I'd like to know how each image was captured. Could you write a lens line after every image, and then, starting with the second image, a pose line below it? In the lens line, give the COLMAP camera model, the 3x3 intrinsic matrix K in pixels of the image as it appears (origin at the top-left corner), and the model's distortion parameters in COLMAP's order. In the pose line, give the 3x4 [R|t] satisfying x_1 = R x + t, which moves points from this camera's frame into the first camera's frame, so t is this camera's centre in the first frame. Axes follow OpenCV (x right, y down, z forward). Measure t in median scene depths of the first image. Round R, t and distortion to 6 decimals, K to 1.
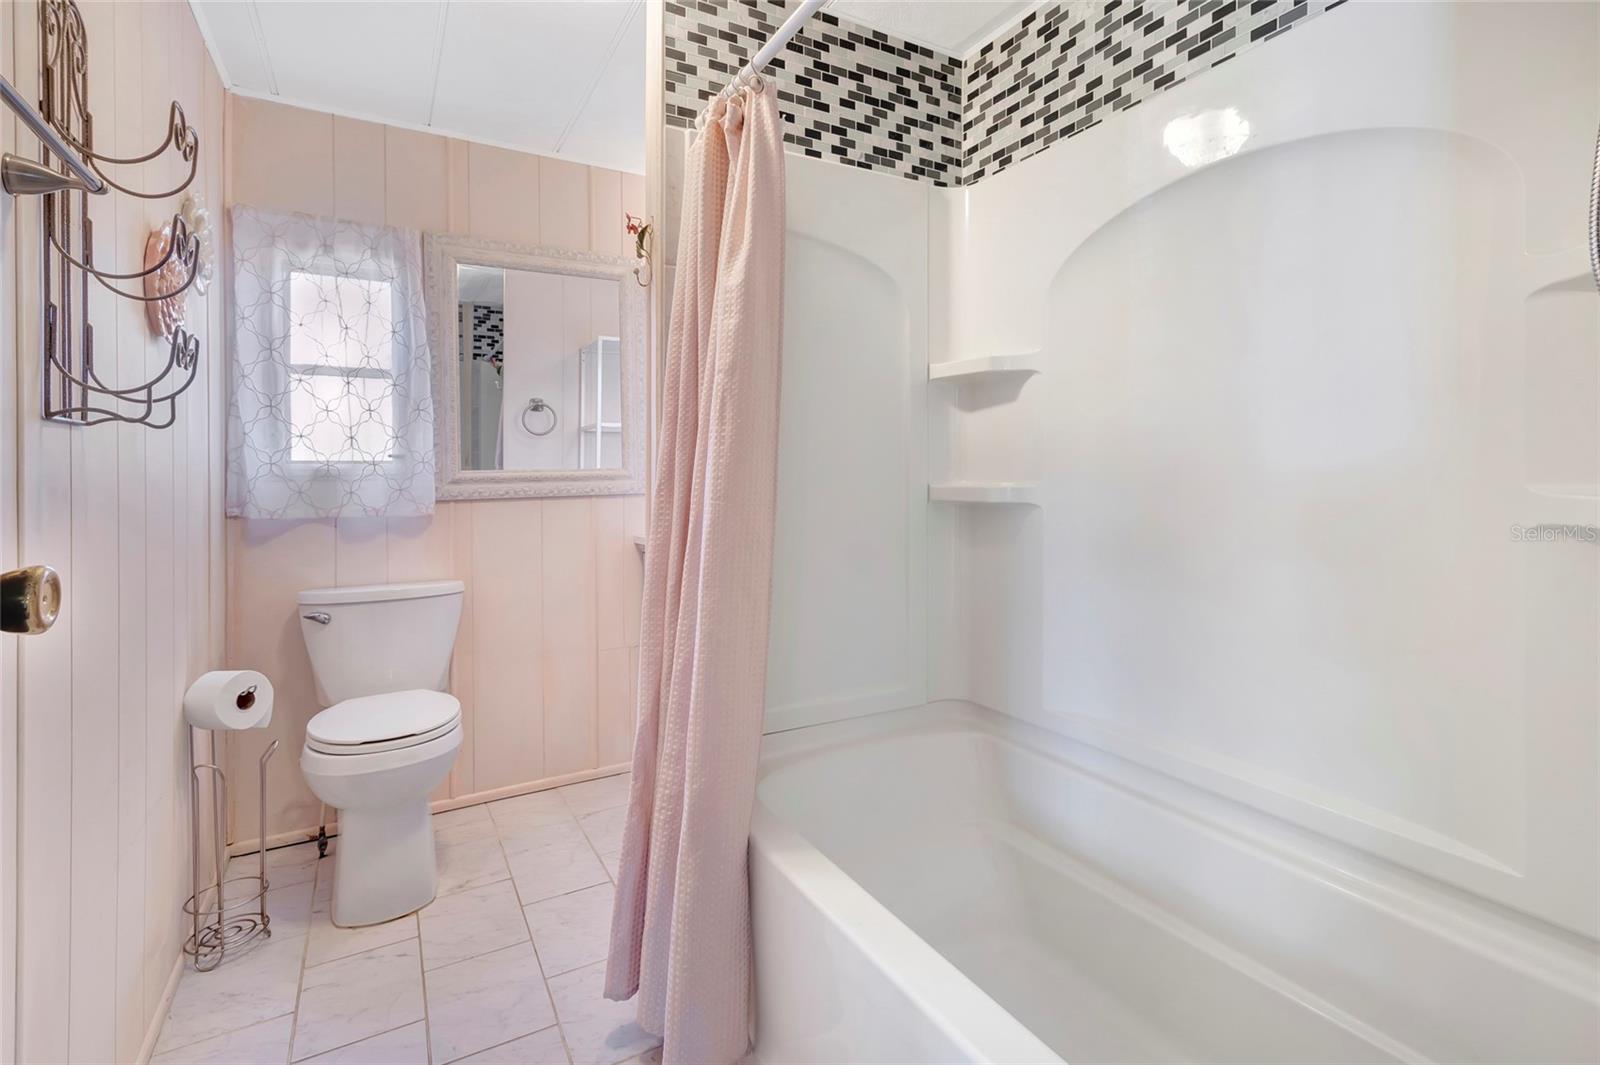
lens RADIAL K [[745.8, 0, 802.5], [0, 745.8, 525.6], [0, 0, 1]] dist [0.000375, 0.000293]
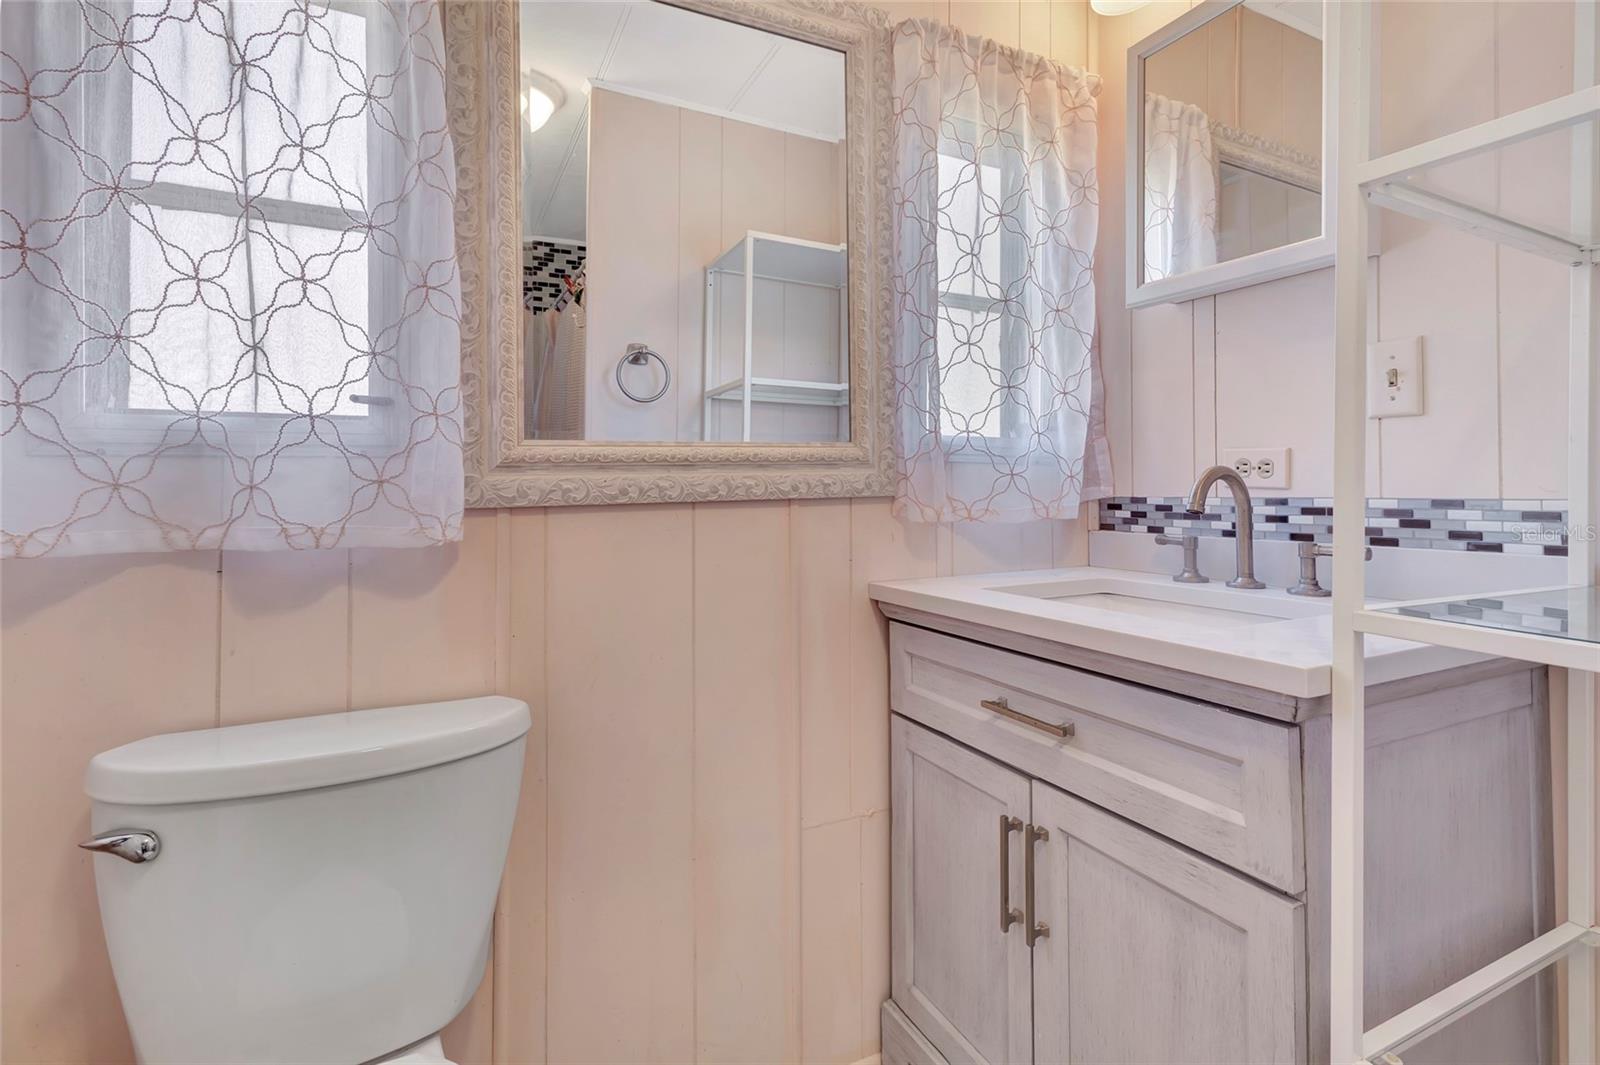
lens RADIAL K [[745.8, 0, 799.0], [0, 745.8, 529.0], [0, 0, 1]] dist [0.000375, 0.000293]
pose [[0.998371, 0.005039, -0.056841, -0.278088], [-0.005623, 0.999933, -0.010127, -0.018928], [0.056786, 0.010430, 0.998332, 0.587108]]
